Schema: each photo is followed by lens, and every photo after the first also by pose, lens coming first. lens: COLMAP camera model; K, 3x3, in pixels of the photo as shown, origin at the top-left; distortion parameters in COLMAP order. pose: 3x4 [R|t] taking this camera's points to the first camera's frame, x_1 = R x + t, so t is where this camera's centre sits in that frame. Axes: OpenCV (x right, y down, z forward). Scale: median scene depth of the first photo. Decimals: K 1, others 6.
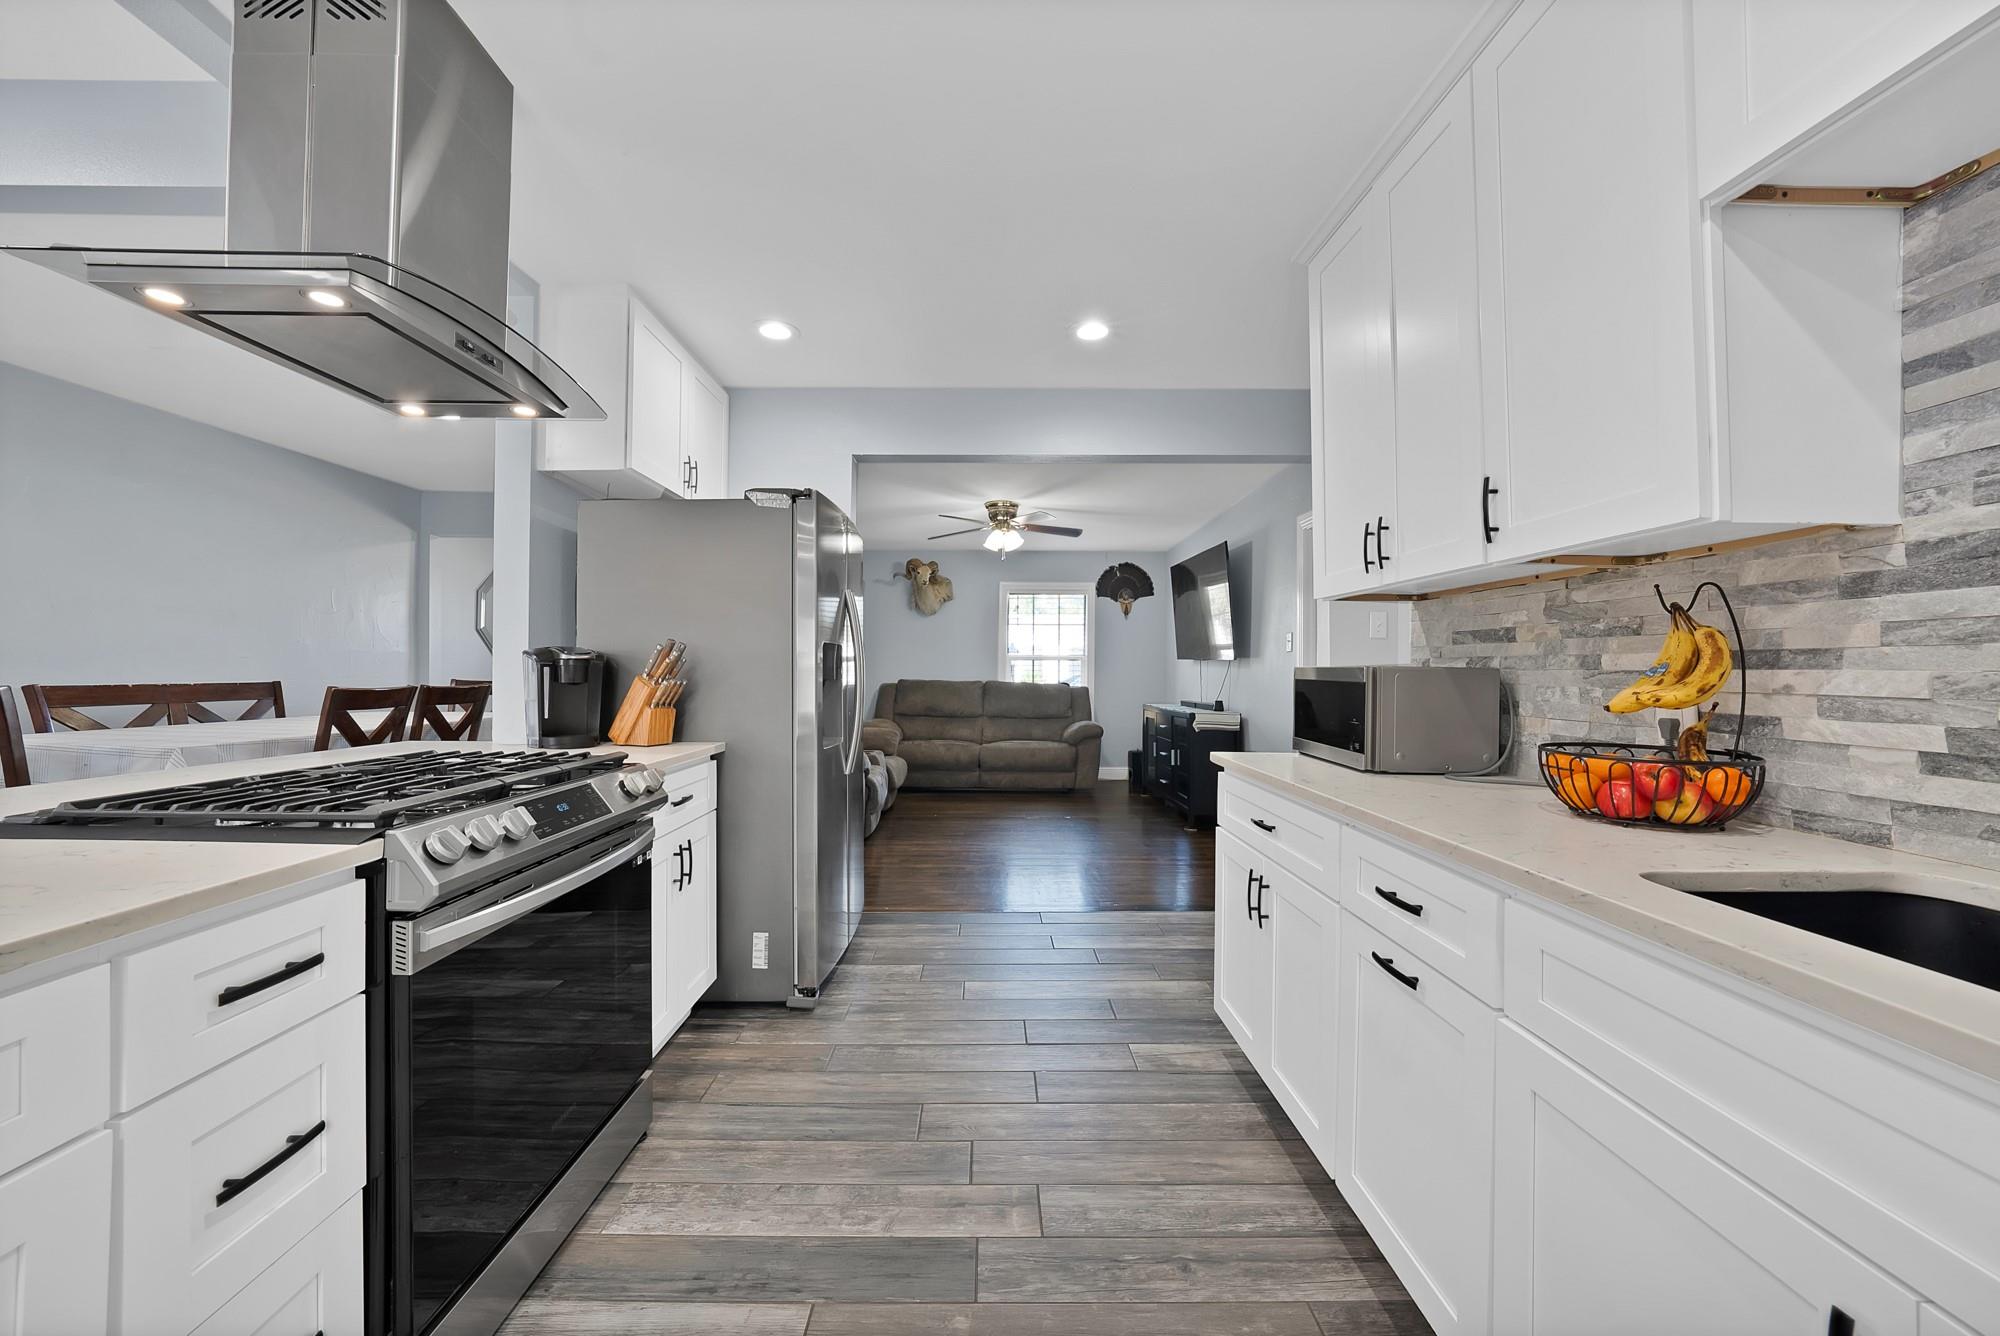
lens RADIAL K [[736.6, 0, 987.2], [0, 736.6, 656.2], [0, 0, 1]] dist [-0.004613, 0.000340]
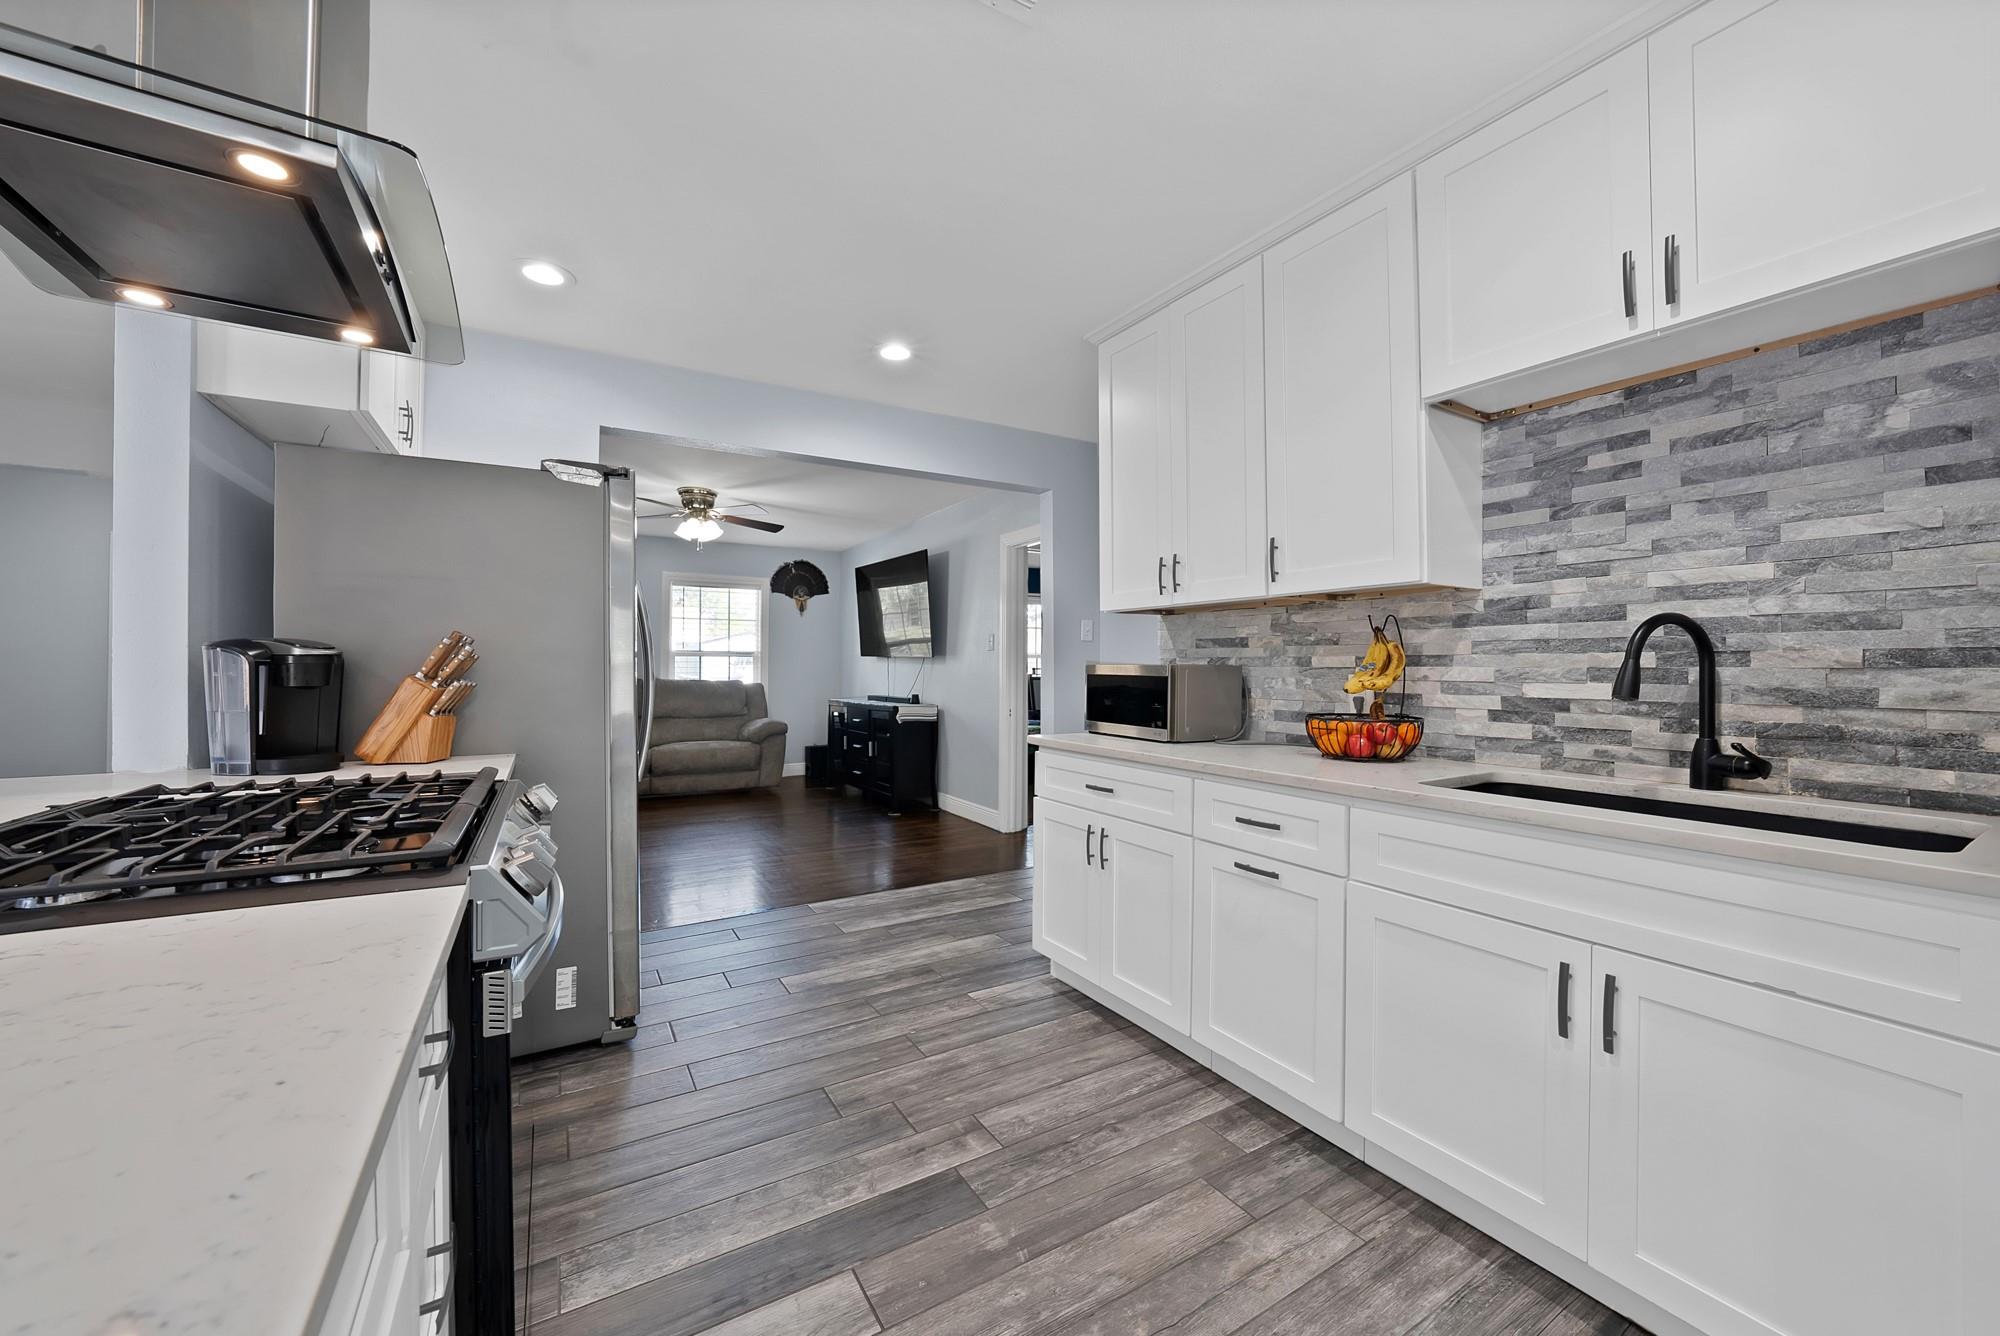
lens RADIAL K [[736.6, 0, 982.6], [0, 736.6, 655.6], [0, 0, 1]] dist [-0.004613, 0.000340]
pose [[0.868048, 0.005051, 0.496455, -0.336281], [-0.007449, 0.999968, 0.002851, -0.002660], [-0.496425, -0.006173, 0.868058, -0.003018]]
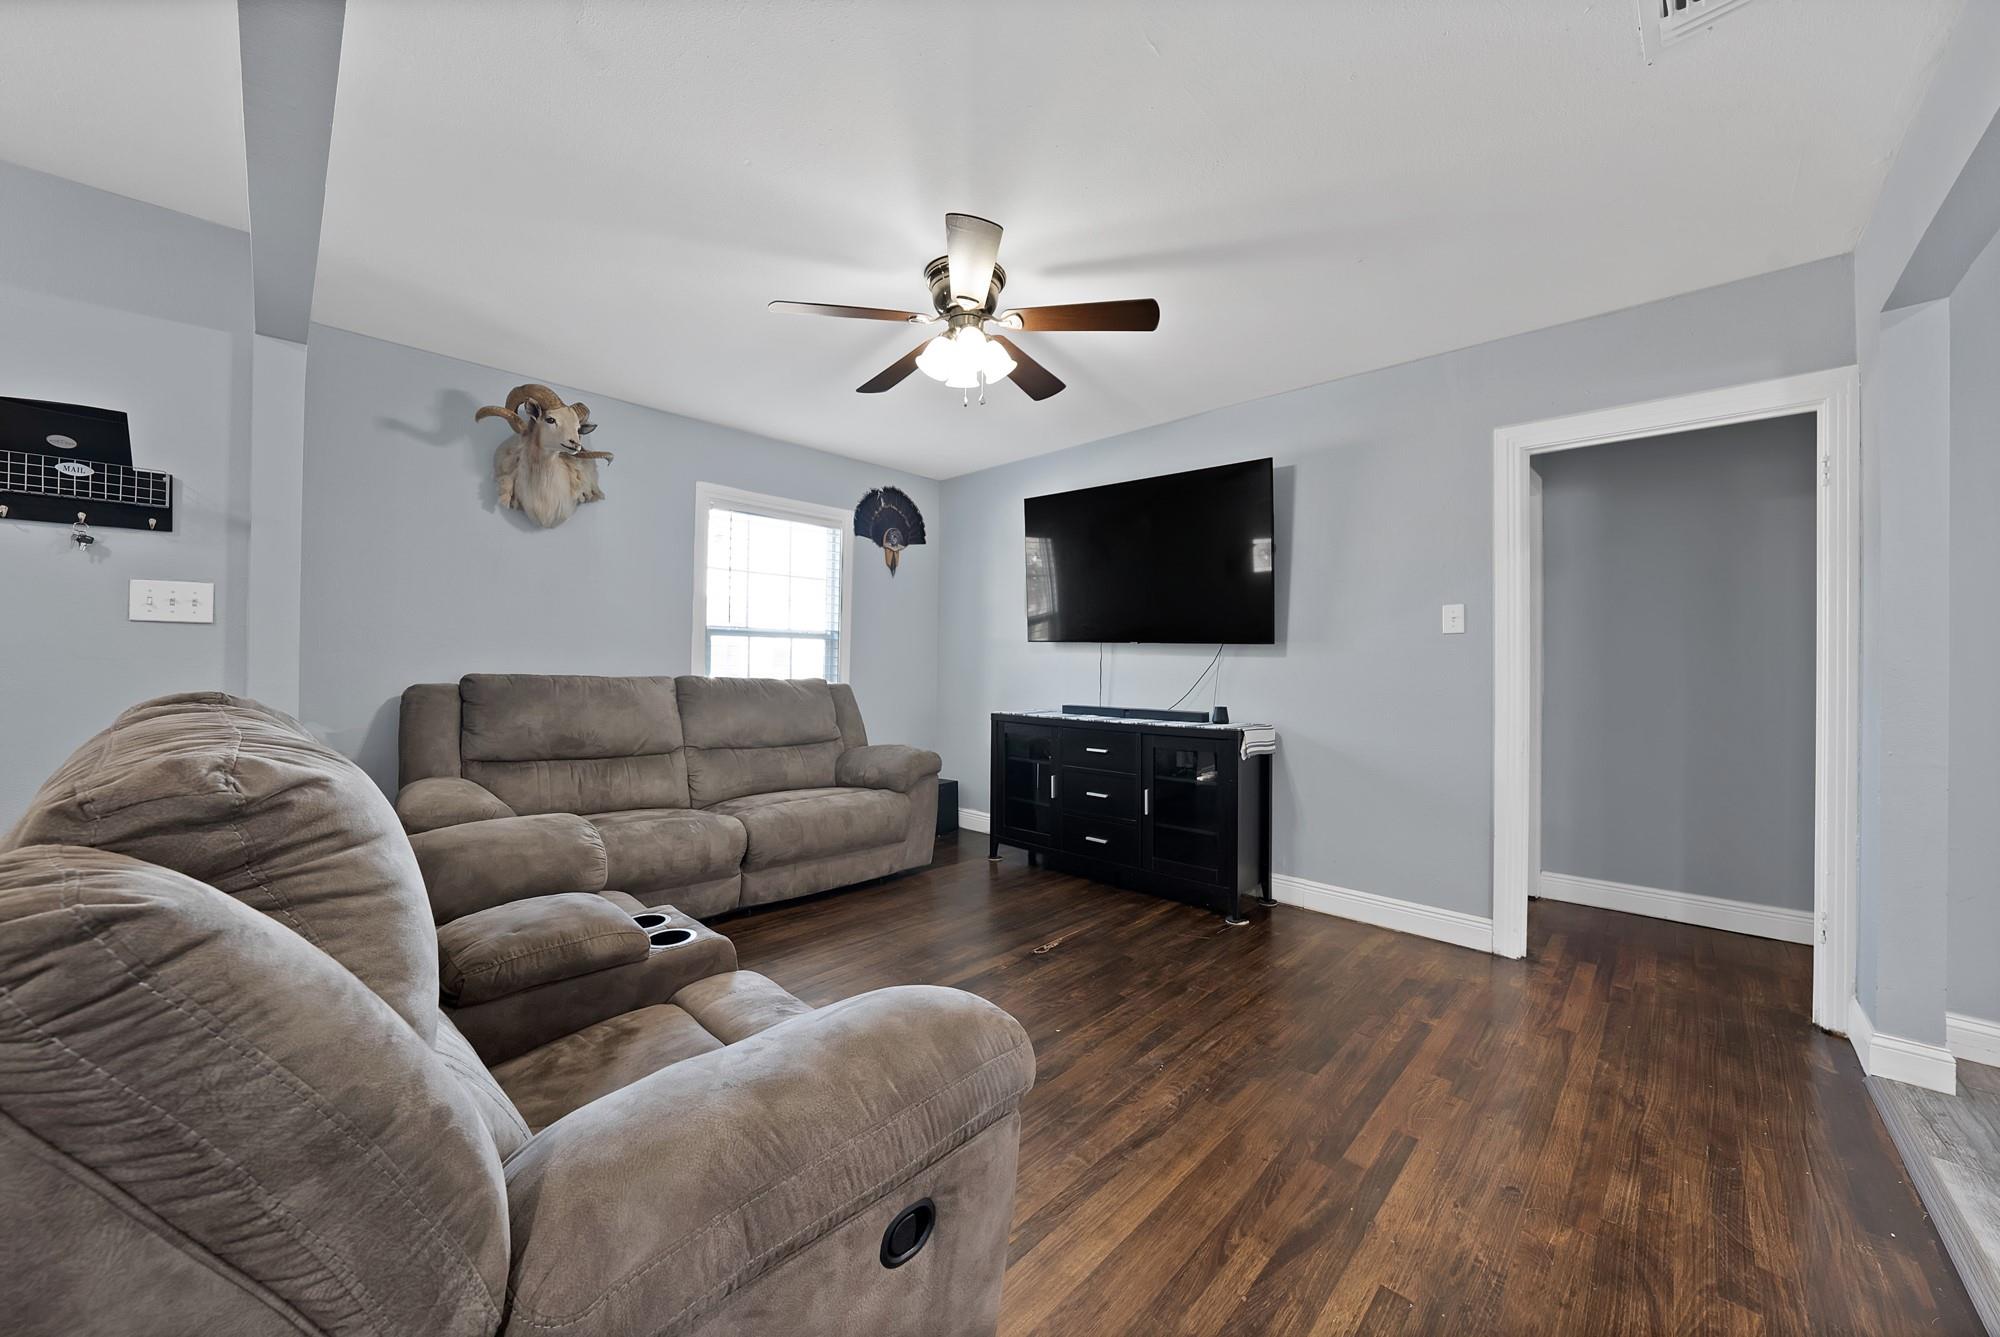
lens RADIAL K [[736.6, 0, 977.7], [0, 736.6, 646.1], [0, 0, 1]] dist [-0.004613, 0.000340]
pose [[0.702720, 0.019089, 0.711210, -0.729714], [-0.023610, 0.999715, -0.003503, 0.036613], [-0.711075, -0.014330, 0.702971, 1.754618]]
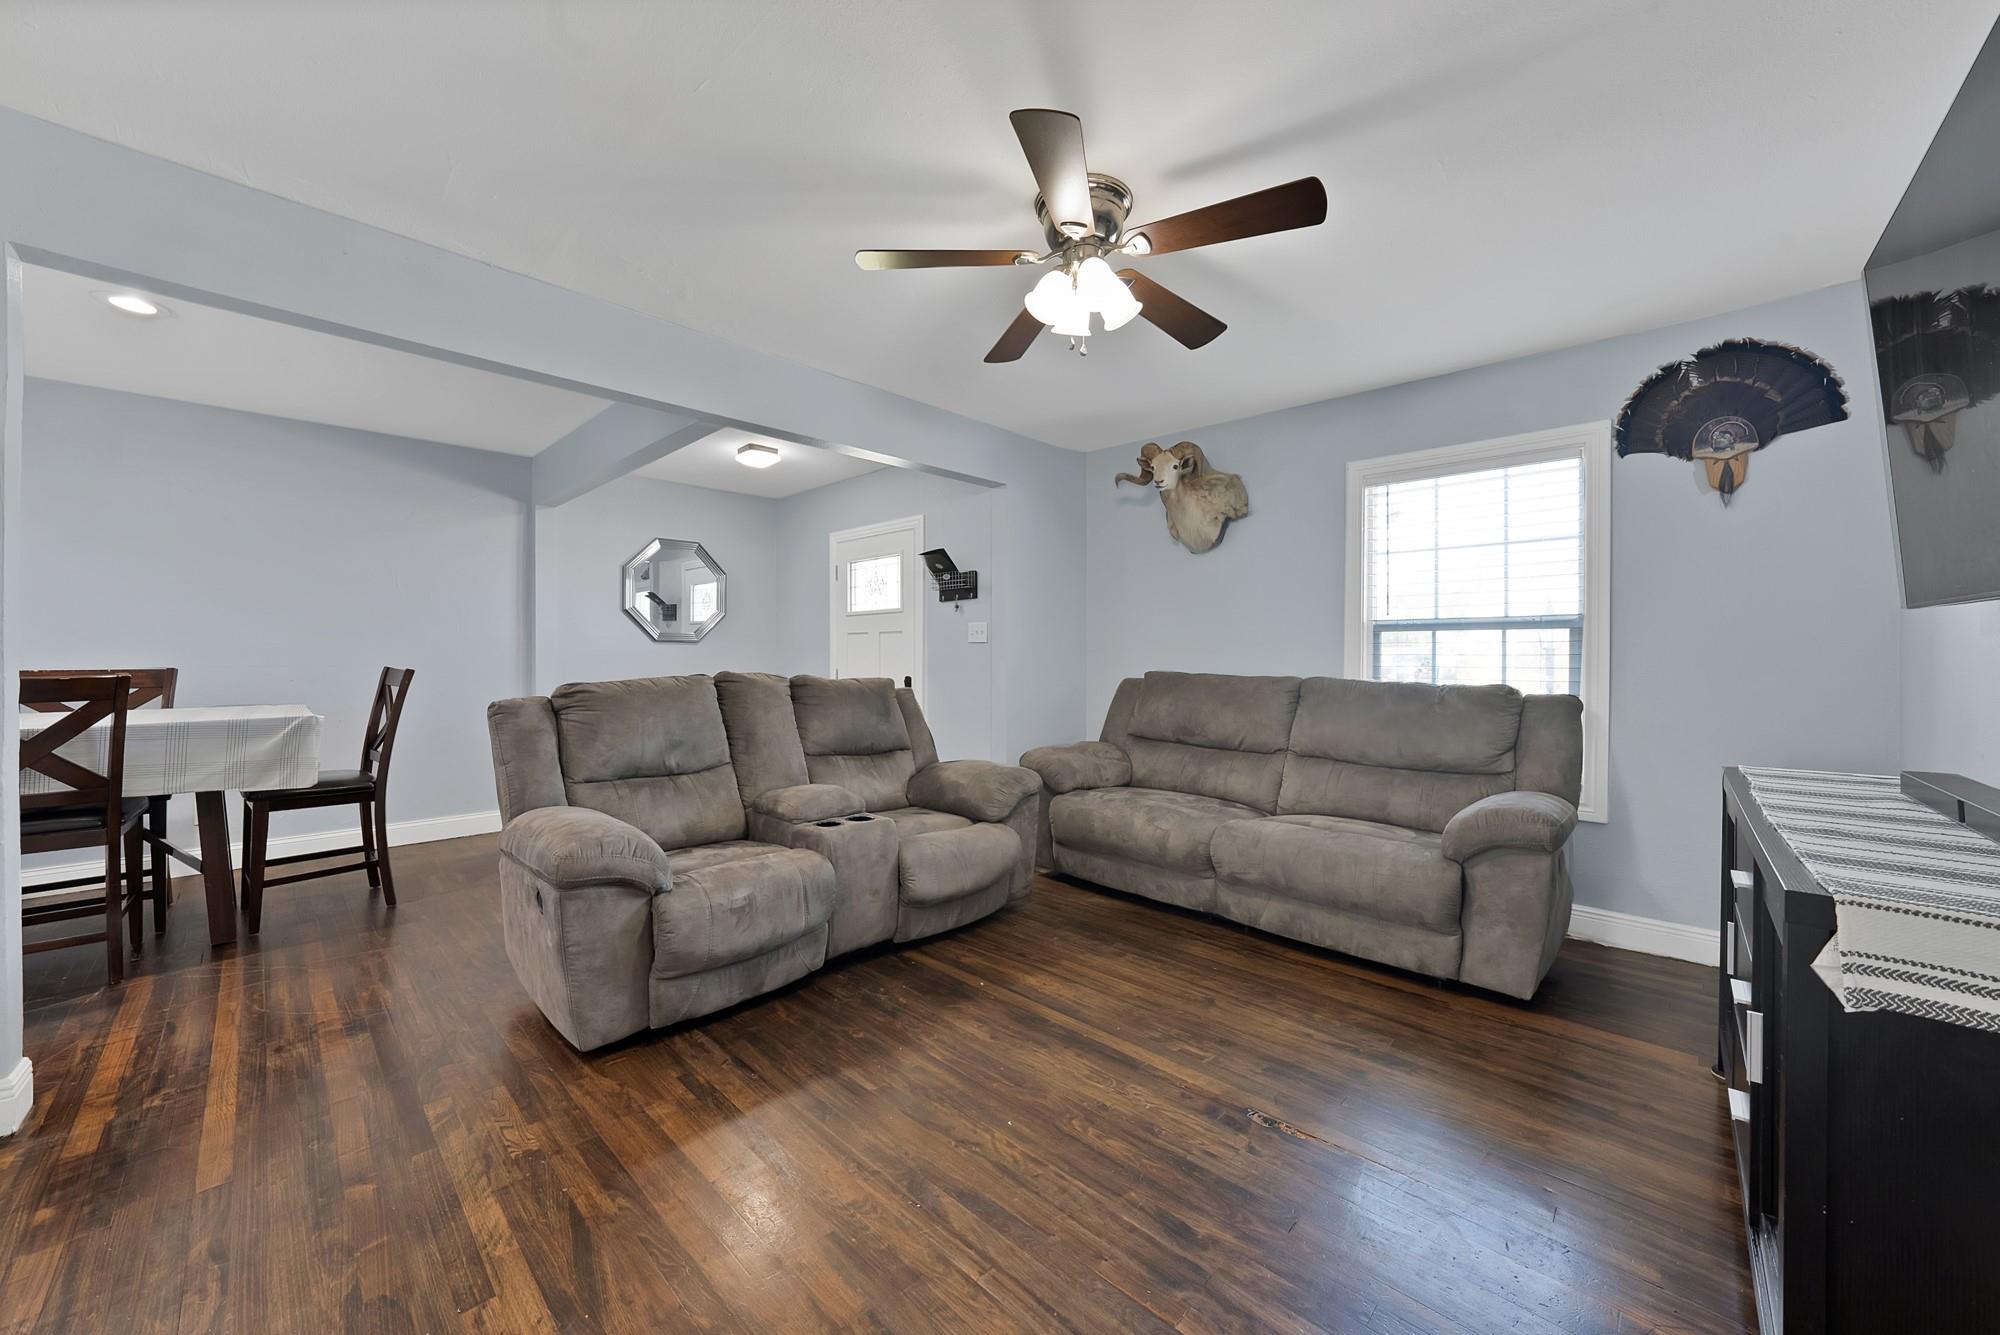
lens RADIAL K [[736.6, 0, 998.3], [0, 736.6, 650.8], [0, 0, 1]] dist [-0.004613, 0.000340]
pose [[0.717215, -0.006012, -0.696826, 0.640305], [0.014968, 0.999865, 0.006779, 0.036851], [0.696691, -0.015292, 0.717208, 1.801779]]
